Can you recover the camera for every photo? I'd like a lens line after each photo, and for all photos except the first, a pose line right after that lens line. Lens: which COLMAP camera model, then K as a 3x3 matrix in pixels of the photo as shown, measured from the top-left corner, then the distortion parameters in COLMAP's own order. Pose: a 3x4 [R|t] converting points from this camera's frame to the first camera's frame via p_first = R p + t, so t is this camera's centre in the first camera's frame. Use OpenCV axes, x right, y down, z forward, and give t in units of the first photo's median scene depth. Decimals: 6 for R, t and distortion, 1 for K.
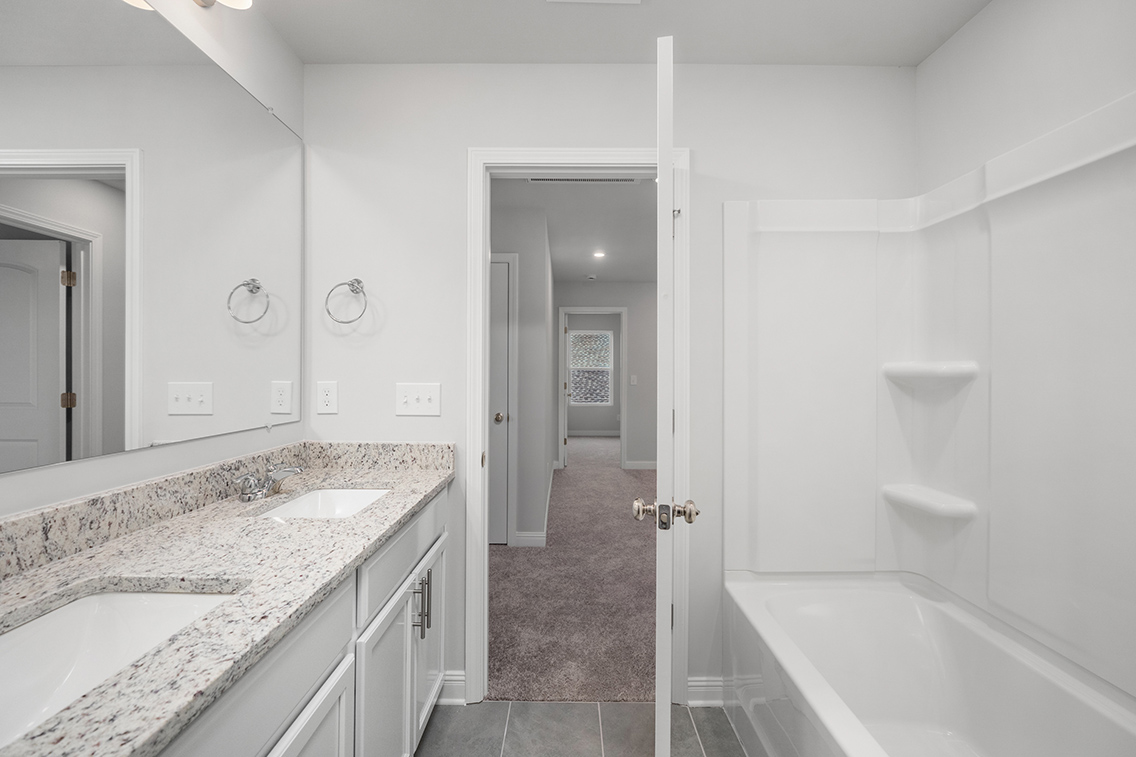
lens RADIAL K [[482.0, 0, 566.6], [0, 482.0, 374.1], [0, 0, 1]] dist [-0.010935, 0.000185]
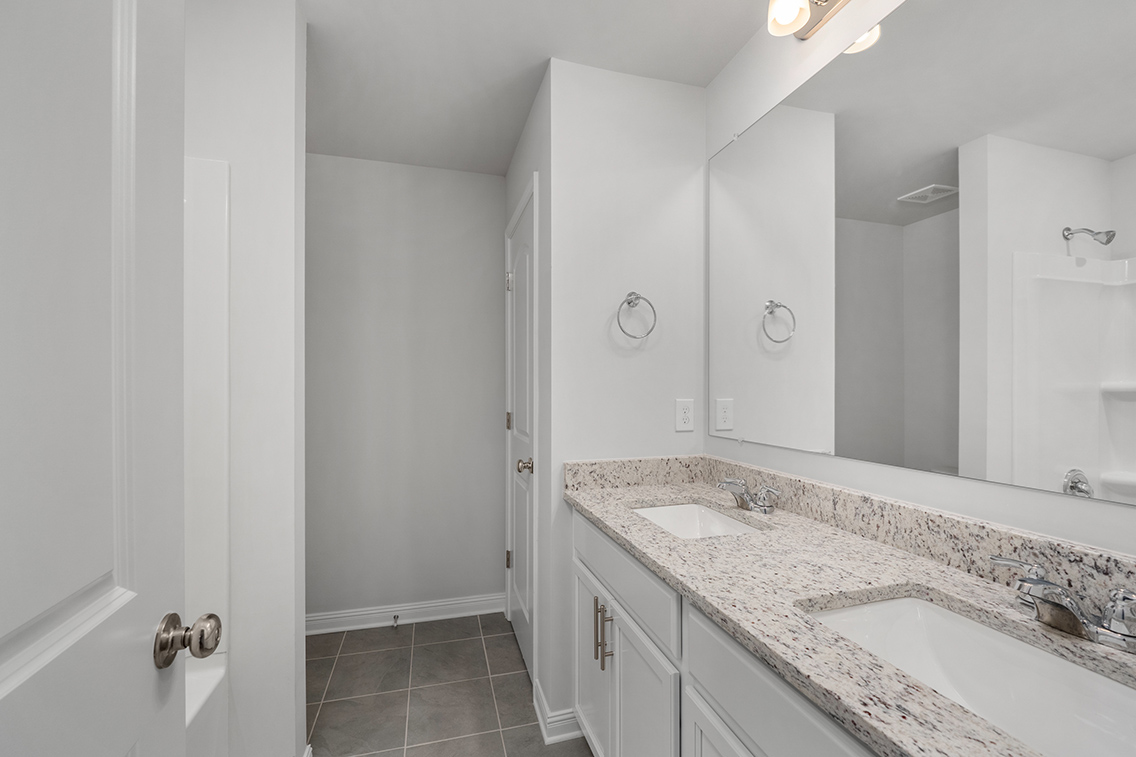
lens RADIAL K [[482.0, 0, 566.6], [0, 482.0, 374.1], [0, 0, 1]] dist [-0.010935, 0.000185]
pose [[-0.960842, -0.009233, -0.276943, 0.050511], [-0.001810, 0.999633, -0.027047, -0.008833], [0.277091, -0.025487, -0.960506, 1.814871]]
